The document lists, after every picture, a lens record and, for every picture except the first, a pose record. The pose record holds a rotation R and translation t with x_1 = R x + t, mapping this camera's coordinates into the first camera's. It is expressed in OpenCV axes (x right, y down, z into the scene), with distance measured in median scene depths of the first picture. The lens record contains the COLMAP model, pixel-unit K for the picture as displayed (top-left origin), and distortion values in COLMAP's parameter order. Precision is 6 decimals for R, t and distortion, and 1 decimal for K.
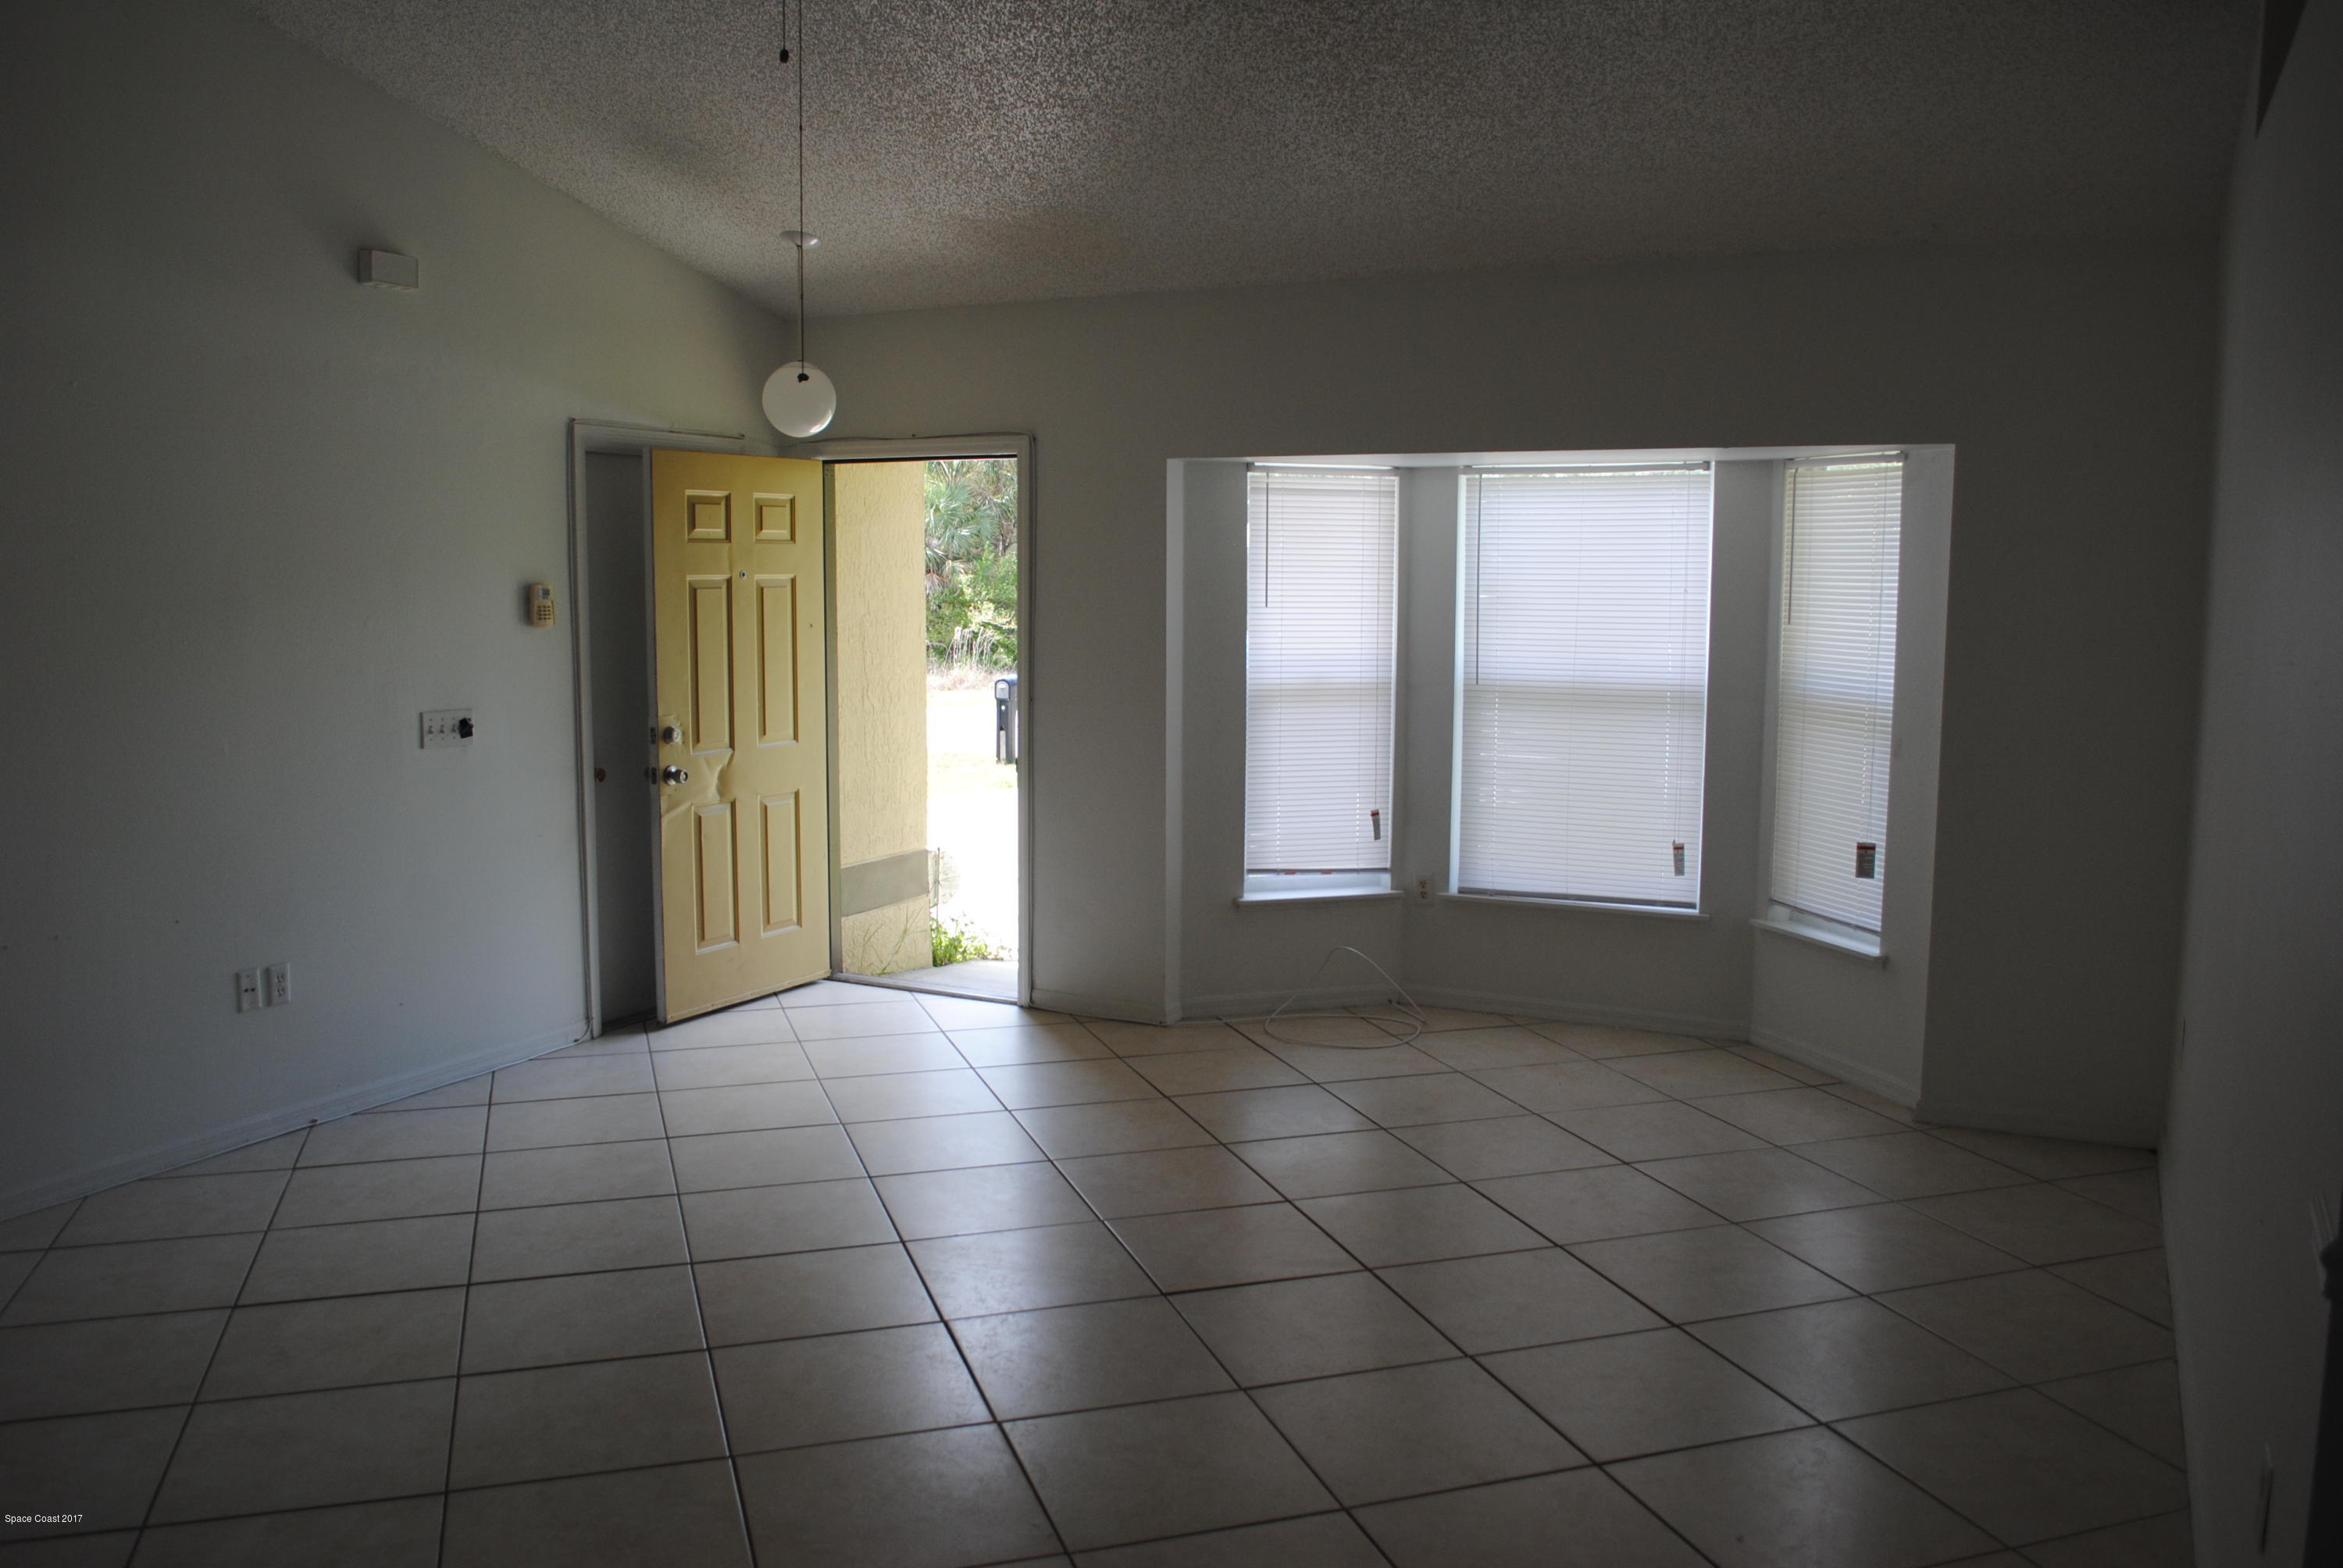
lens RADIAL K [[1875.2, 0, 1171.5], [0, 1875.2, 784.0], [0, 0, 1]] dist [-0.002853, 0.000678]
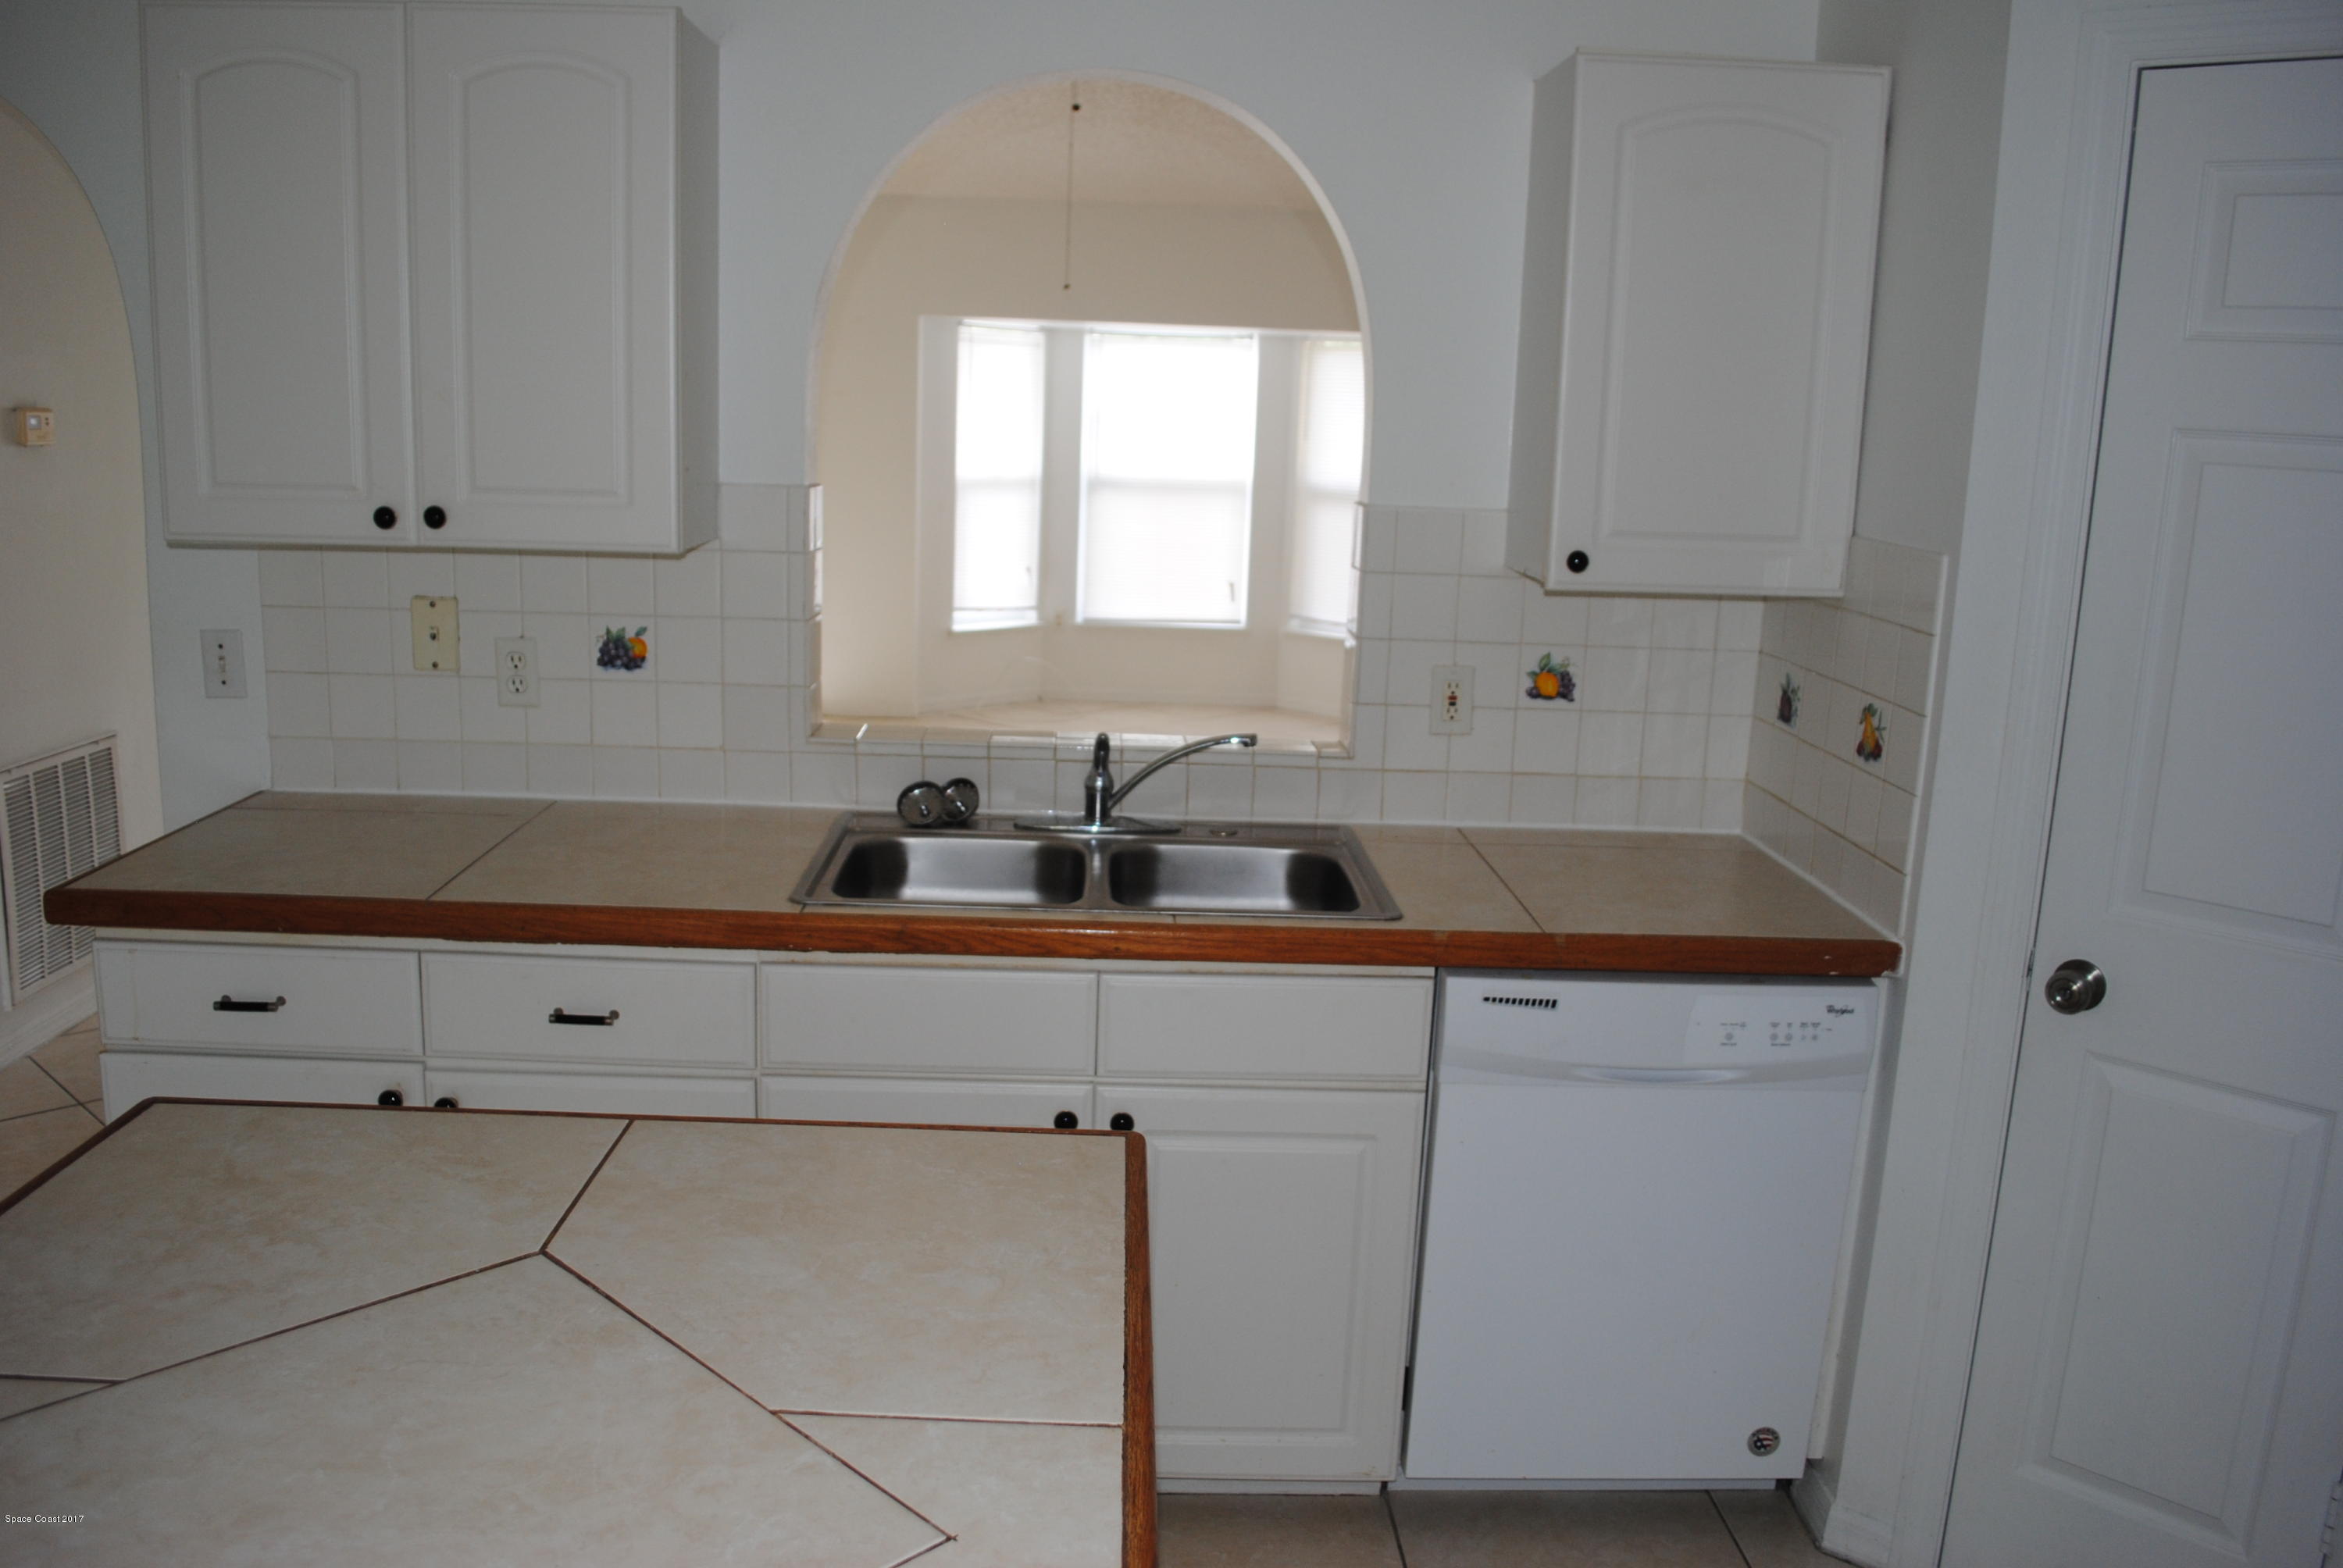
lens RADIAL K [[1845.2, 0, 1150.0], [0, 1845.2, 773.2], [0, 0, 1]] dist [-0.083525, 0.004197]
pose [[0.888627, -0.063450, 0.454220, -0.482865], [0.023833, 0.995434, 0.092426, 0.045720], [-0.458011, -0.071307, 0.886082, -0.325831]]
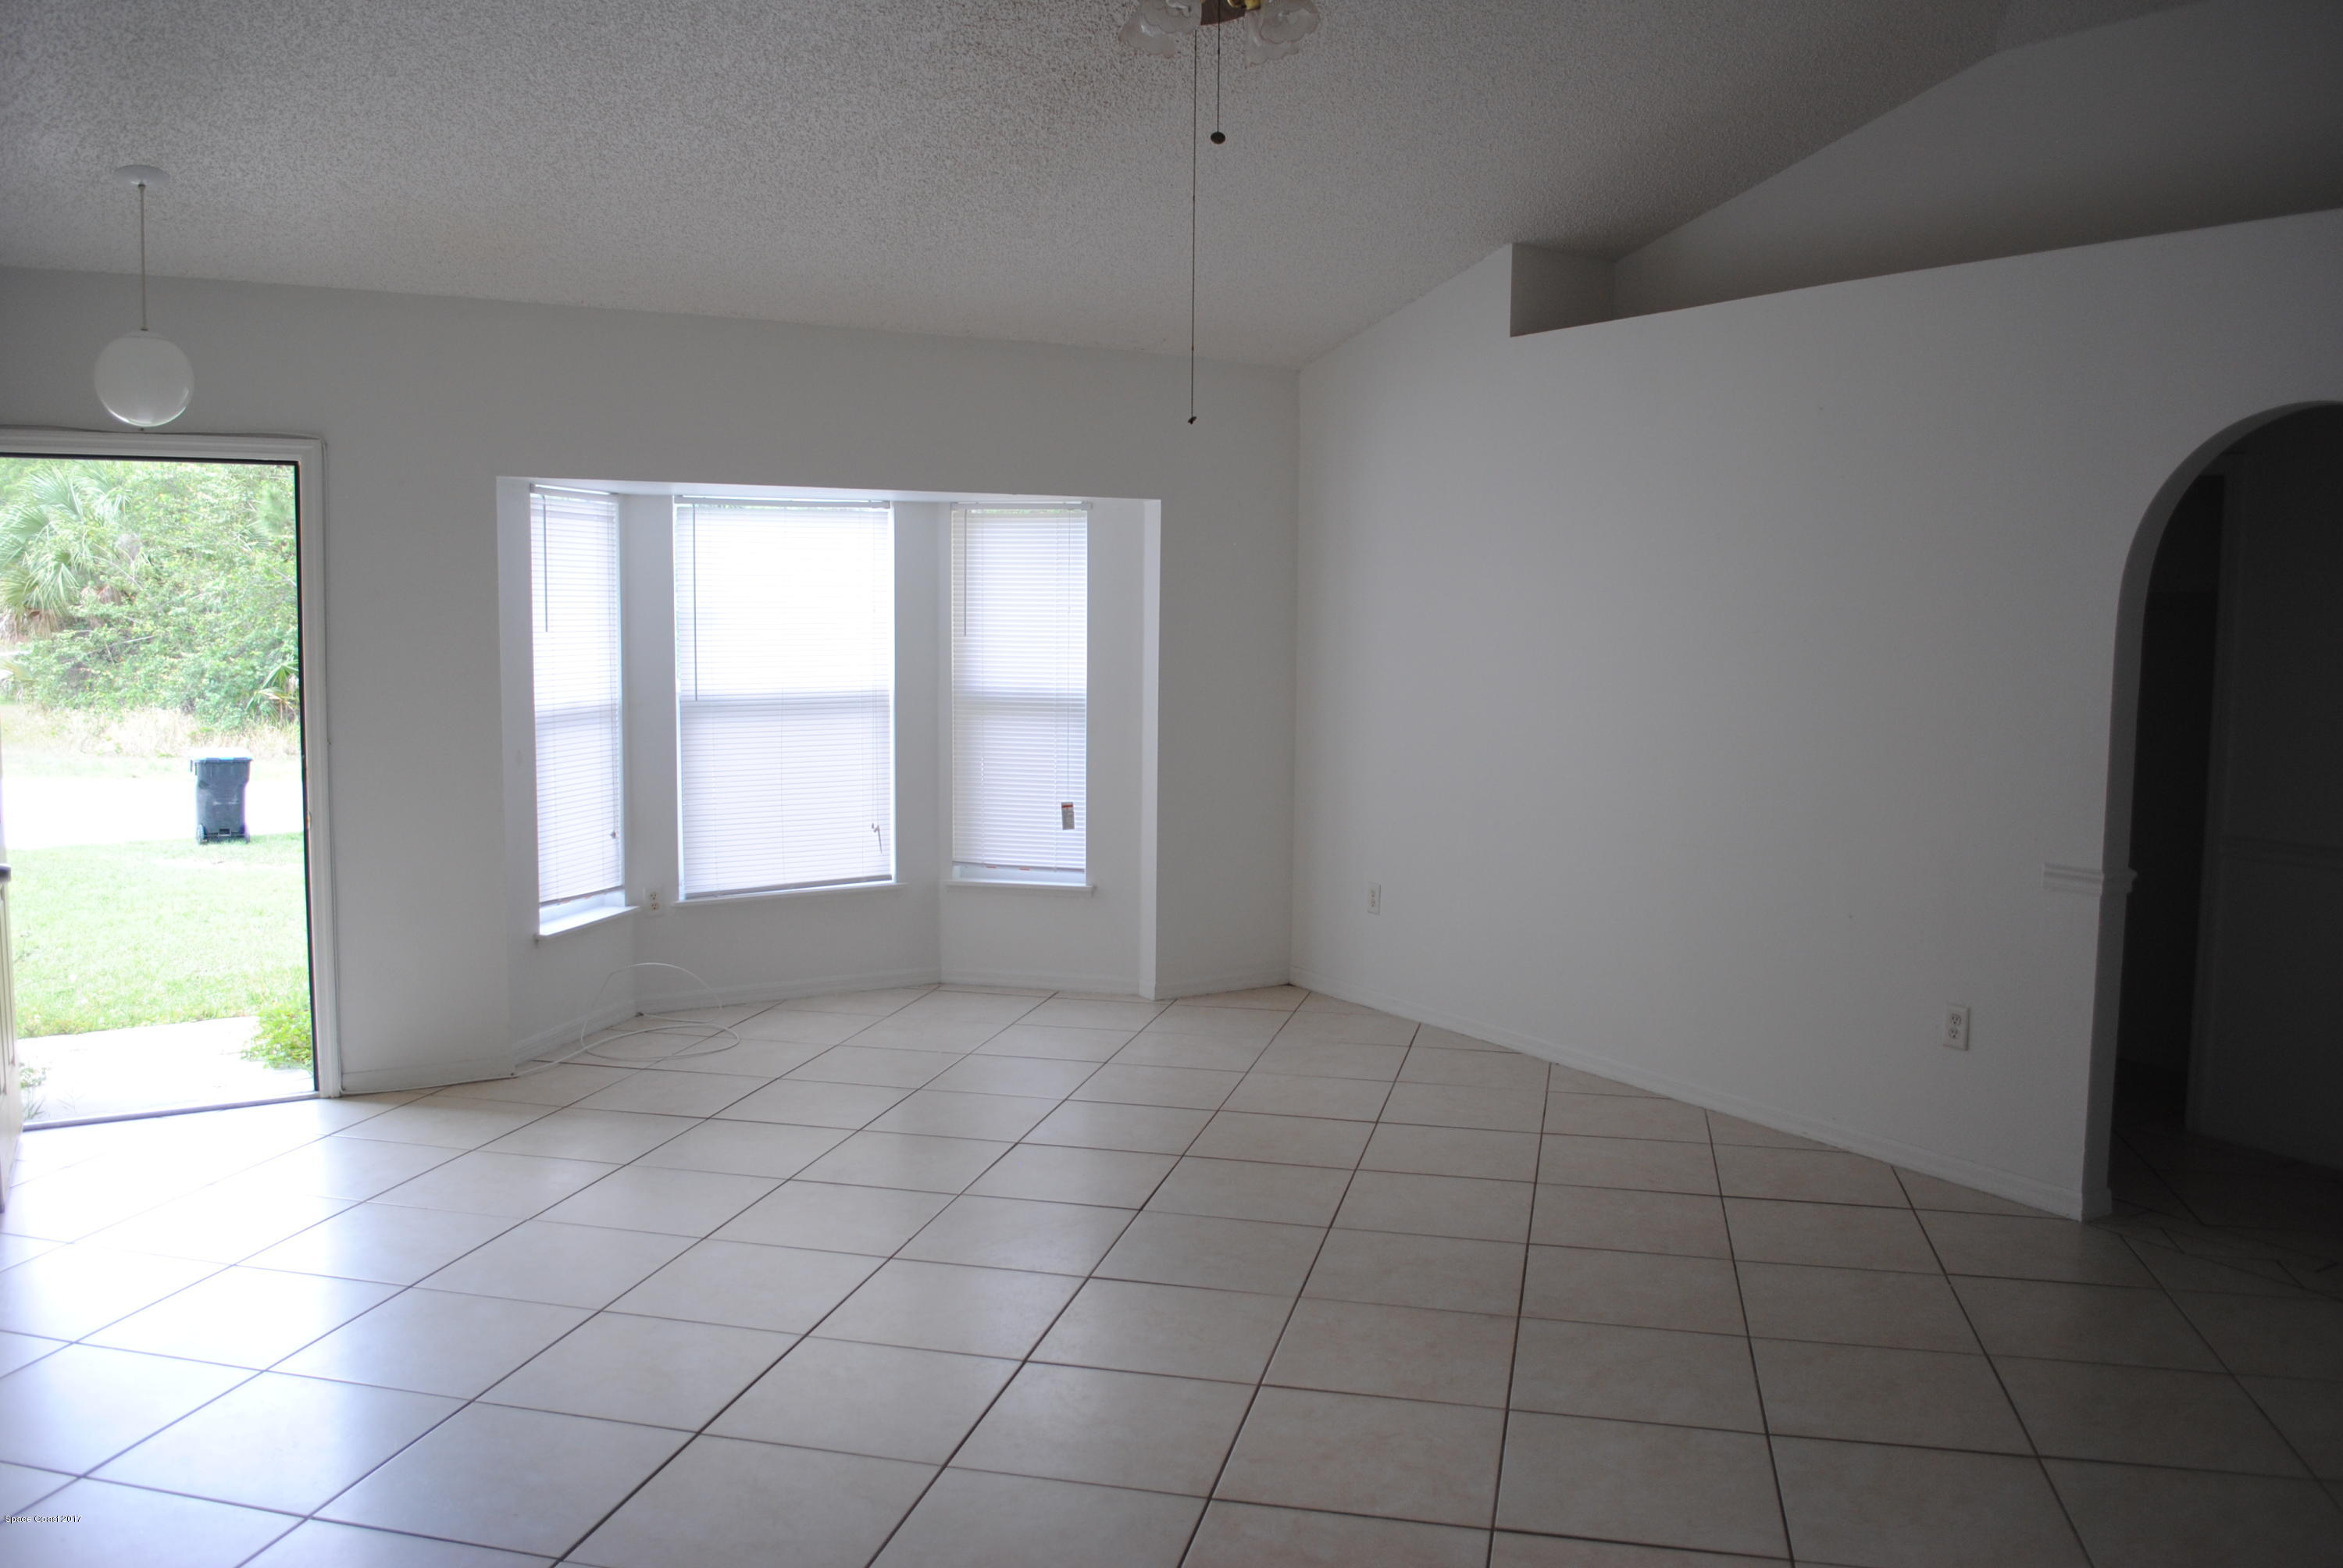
lens RADIAL K [[1845.2, 0, 1150.0], [0, 1845.2, 773.2], [0, 0, 1]] dist [-0.083525, 0.004197]
pose [[0.542605, -0.080724, 0.836100, -0.583301], [0.096032, 0.994807, 0.033725, -0.022951], [-0.834480, 0.061993, 0.547540, 0.223113]]
